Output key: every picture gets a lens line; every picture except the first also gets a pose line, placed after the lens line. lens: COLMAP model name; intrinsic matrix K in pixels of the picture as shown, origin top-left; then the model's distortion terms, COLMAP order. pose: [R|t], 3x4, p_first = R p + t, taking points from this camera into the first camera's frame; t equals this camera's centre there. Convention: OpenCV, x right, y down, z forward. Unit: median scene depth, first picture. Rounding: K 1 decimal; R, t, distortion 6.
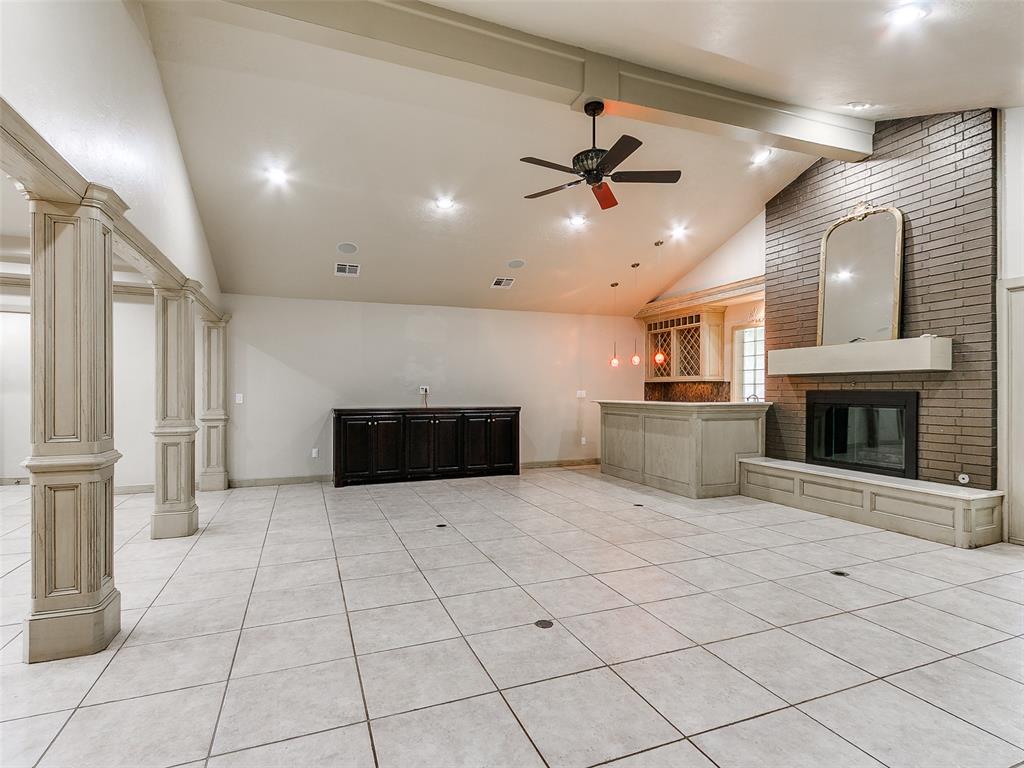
lens RADIAL K [[533.1, 0, 517.4], [0, 533.1, 392.3], [0, 0, 1]] dist [-0.001283, -0.000639]
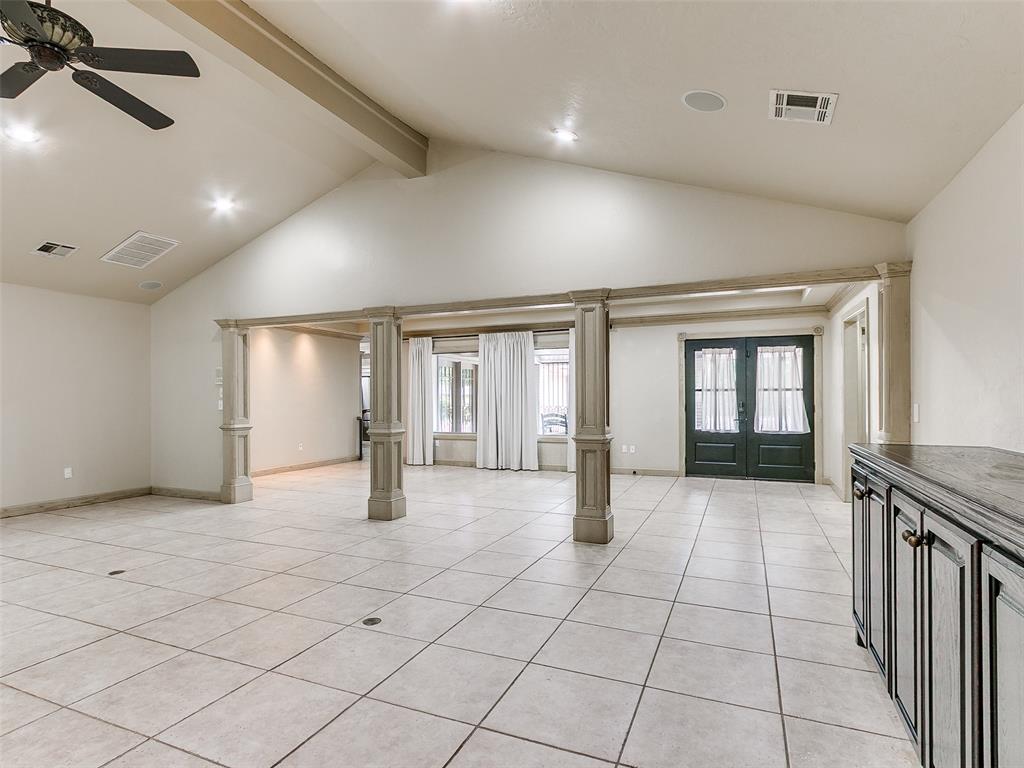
lens RADIAL K [[538.2, 0, 524.6], [0, 538.2, 391.0], [0, 0, 1]] dist [0.024583, -0.000629]
pose [[-0.708383, -0.007719, -0.705786, 0.123481], [0.000872, 0.999930, -0.011812, -0.003974], [0.705828, -0.008983, -0.708326, 1.120523]]
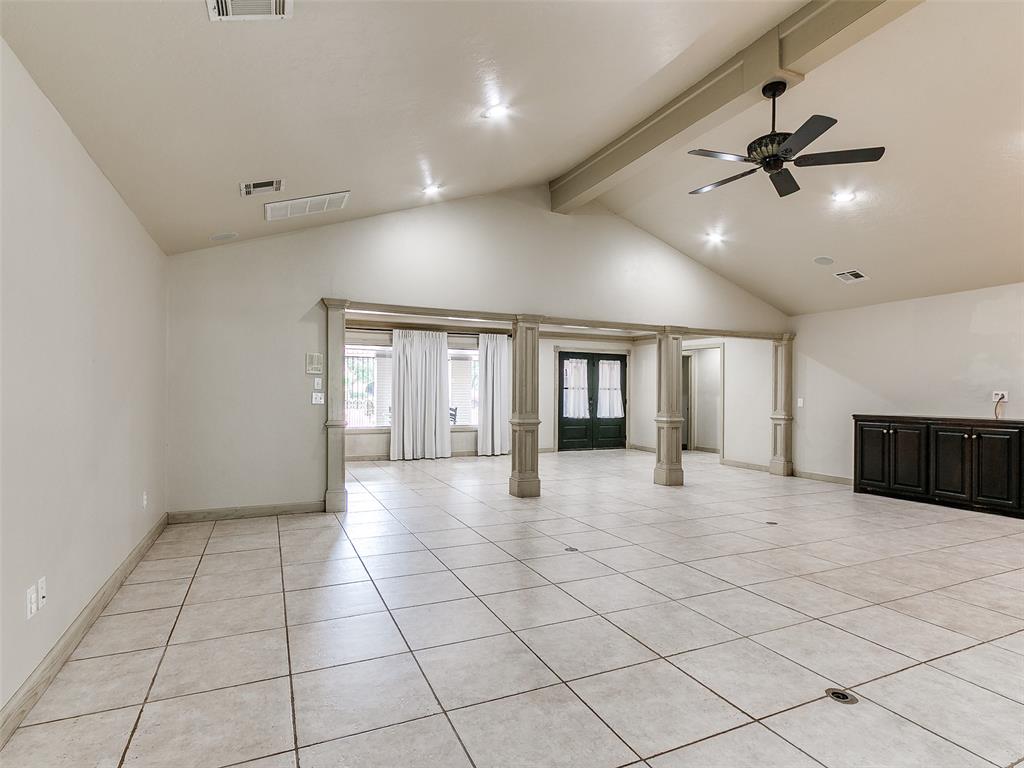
lens RADIAL K [[533.1, 0, 517.4], [0, 533.1, 392.3], [0, 0, 1]] dist [-0.001283, -0.000639]
pose [[0.044385, -0.002763, -0.999011, 0.636185], [-0.009653, 0.999948, -0.003195, -0.000747], [0.998968, 0.009786, 0.044356, 0.319473]]
